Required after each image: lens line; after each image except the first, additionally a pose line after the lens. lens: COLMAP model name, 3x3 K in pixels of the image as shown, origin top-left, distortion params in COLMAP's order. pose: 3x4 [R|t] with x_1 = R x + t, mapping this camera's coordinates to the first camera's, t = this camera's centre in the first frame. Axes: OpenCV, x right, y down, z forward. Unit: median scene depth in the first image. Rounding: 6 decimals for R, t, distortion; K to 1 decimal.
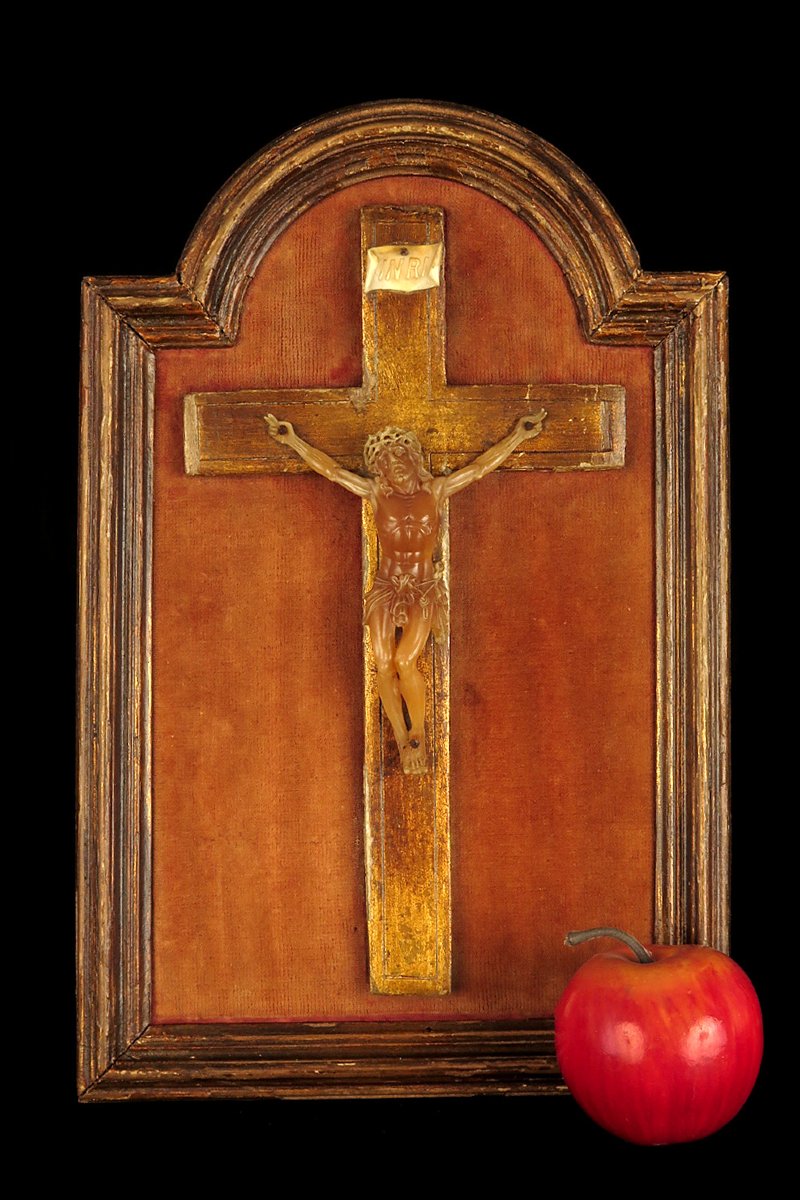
lens RADIAL K [[1955.5, 0, 419.4], [0, 1955.5, 599.4], [0, 0, 1]] dist [-0.010314, -0.046317]
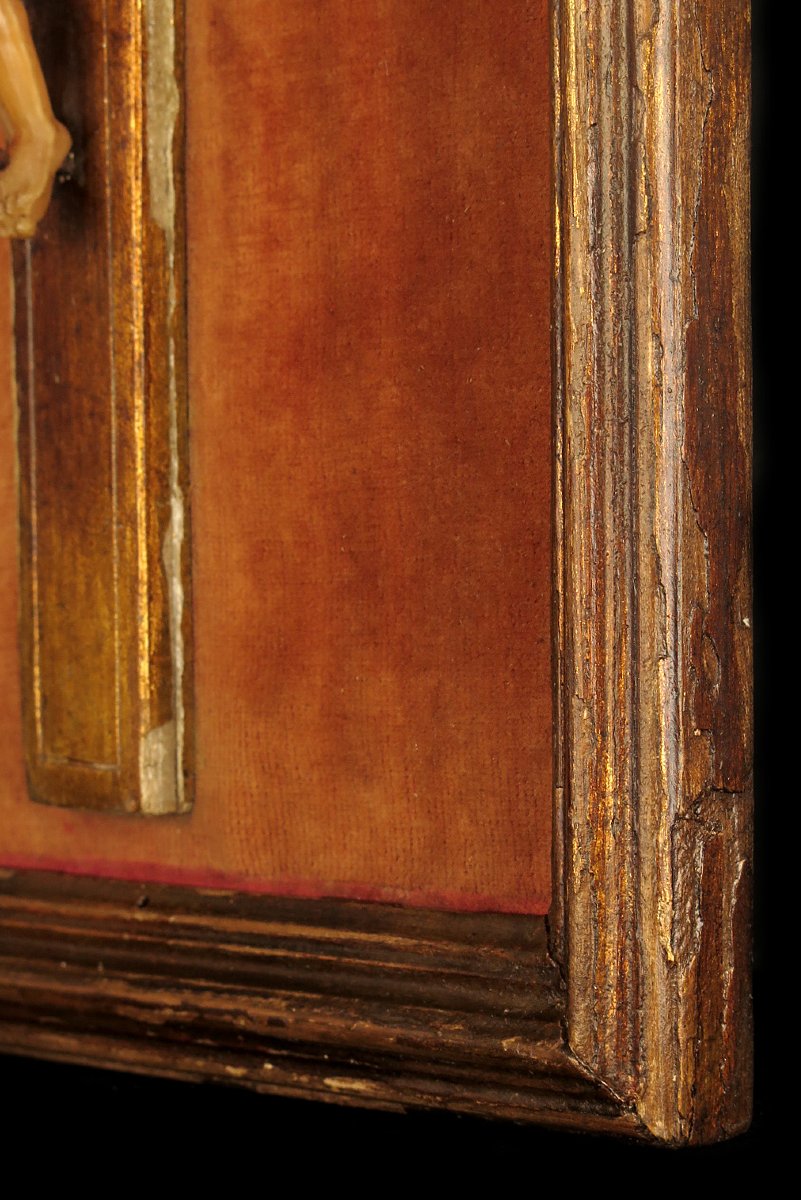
lens RADIAL K [[4213.4, 0, 400.5], [0, 4213.4, 600.0], [0, 0, 1]] dist [-0.068848, 0.276332]
pose [[0.636142, 0.018209, -0.771357, 0.683360], [0.034106, 0.998081, 0.051689, 0.118123], [0.770818, -0.059189, 0.634300, 0.510206]]
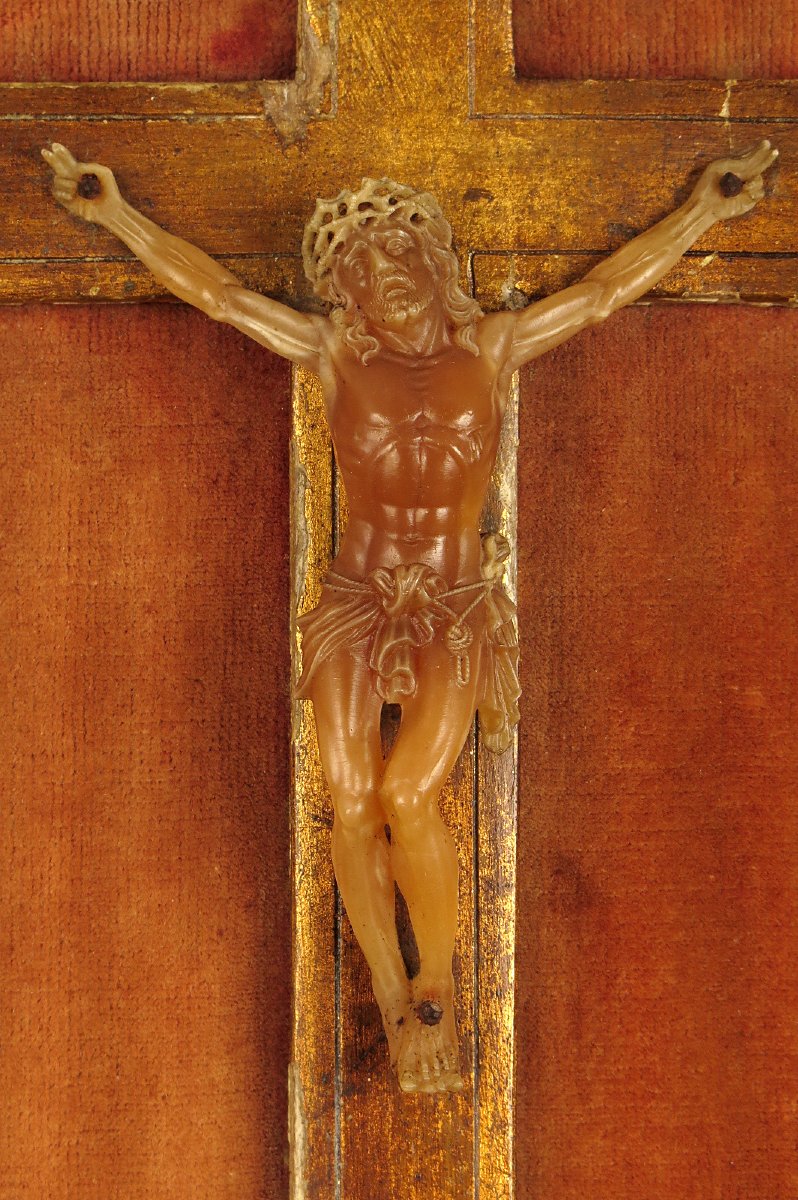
lens RADIAL K [[3904.4, 0, 329.6], [0, 3904.4, 565.5], [0, 0, 1]] dist [-0.088617, 0.436527]
pose [[0.999703, 0.011923, 0.021275, -0.037973], [-0.011396, 0.999630, -0.024704, 0.005823], [-0.021562, 0.024454, 0.999468, 0.236610]]
